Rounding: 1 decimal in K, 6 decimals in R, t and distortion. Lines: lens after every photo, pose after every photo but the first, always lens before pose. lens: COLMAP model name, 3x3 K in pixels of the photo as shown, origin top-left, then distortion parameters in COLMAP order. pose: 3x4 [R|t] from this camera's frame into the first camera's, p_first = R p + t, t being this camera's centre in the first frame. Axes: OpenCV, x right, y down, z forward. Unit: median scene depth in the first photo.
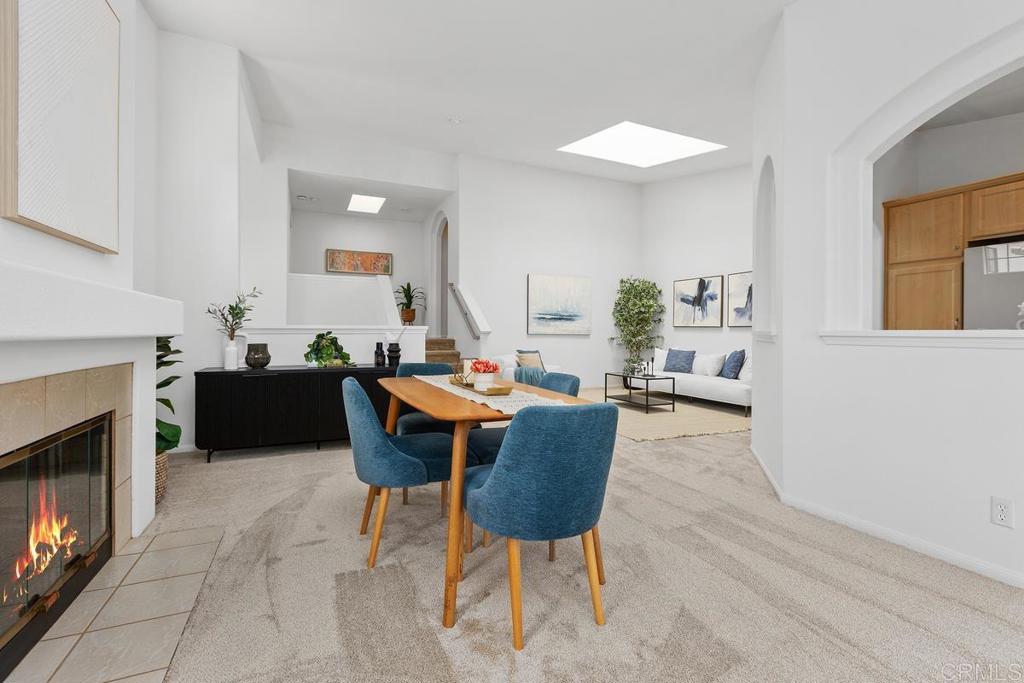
lens RADIAL K [[456.9, 0, 512.1], [0, 456.9, 335.8], [0, 0, 1]] dist [-0.002096, -0.000049]
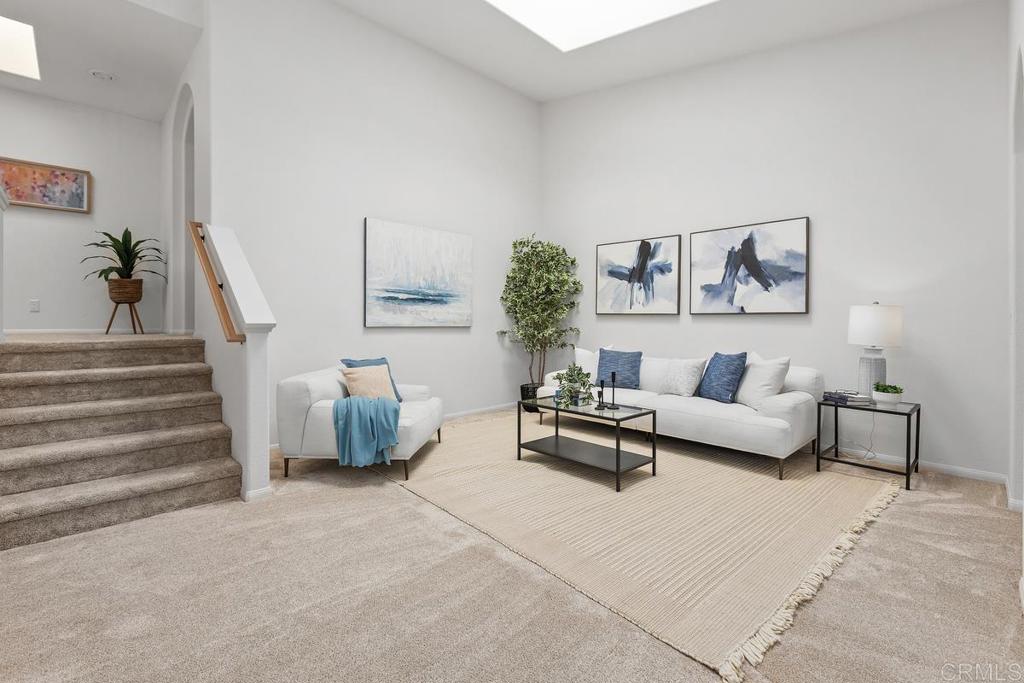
lens RADIAL K [[456.9, 0, 512.1], [0, 456.9, 335.8], [0, 0, 1]] dist [-0.002096, -0.000049]
pose [[0.943897, -0.013416, 0.329967, 0.019593], [0.004657, 0.999616, 0.027322, -0.007243], [-0.330206, -0.024252, 0.943597, 0.417914]]
